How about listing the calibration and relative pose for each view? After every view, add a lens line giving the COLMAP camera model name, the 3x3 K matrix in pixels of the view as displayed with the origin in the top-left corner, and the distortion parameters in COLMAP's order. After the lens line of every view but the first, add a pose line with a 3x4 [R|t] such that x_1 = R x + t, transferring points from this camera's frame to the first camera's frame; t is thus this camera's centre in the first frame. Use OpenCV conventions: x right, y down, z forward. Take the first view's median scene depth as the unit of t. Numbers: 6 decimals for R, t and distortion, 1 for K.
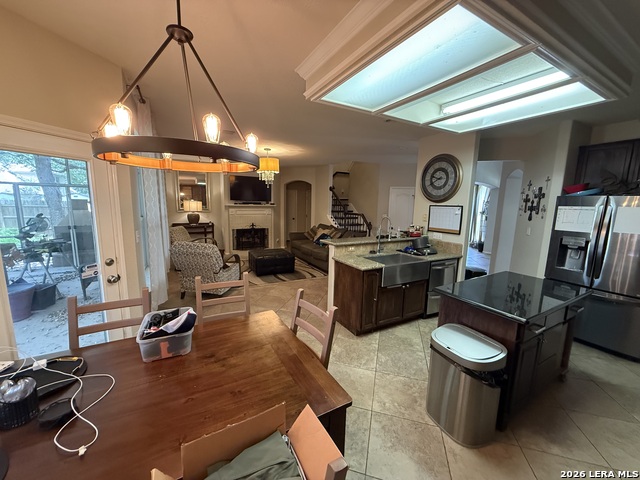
lens RADIAL K [[255.7, 0, 320.0], [0, 255.7, 240.0], [0, 0, 1]] dist [0.007309, -0.000030]
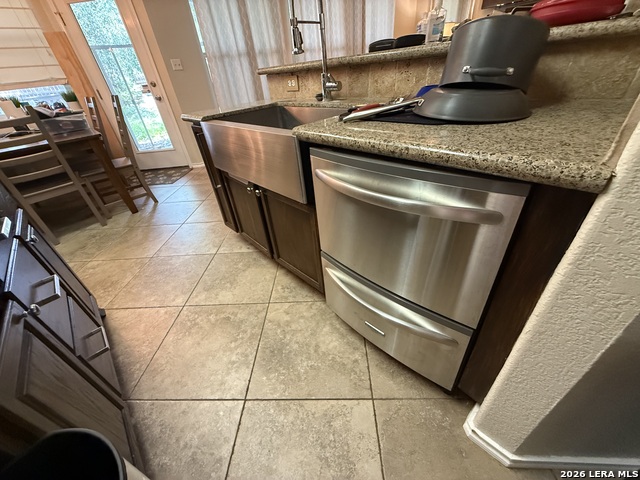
lens RADIAL K [[255.7, 0, 320.0], [0, 255.7, 240.0], [0, 0, 1]] dist [0.007309, -0.000030]
pose [[0.234492, 0.503908, -0.831319, 0.326767], [-0.040751, 0.859506, 0.509499, 0.018261], [0.971264, -0.085596, 0.222082, 0.455324]]
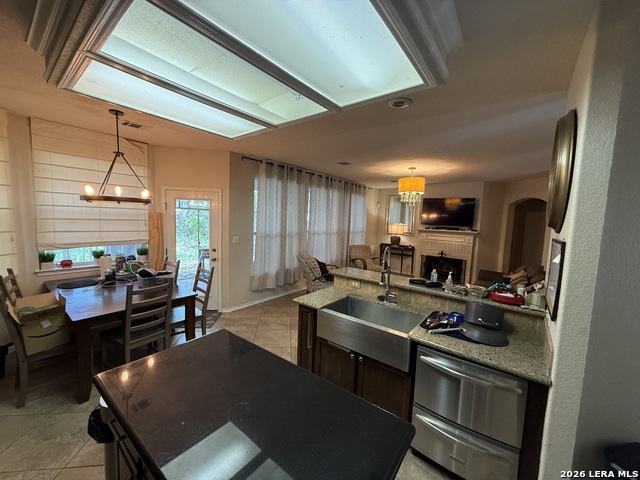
lens RADIAL K [[255.7, 0, 320.0], [0, 255.7, 240.0], [0, 0, 1]] dist [0.007309, -0.000030]
pose [[0.382864, 0.072891, -0.920925, 0.390225], [-0.165783, 0.986120, 0.009128, -0.042927], [0.908808, 0.149179, 0.389634, 0.287444]]
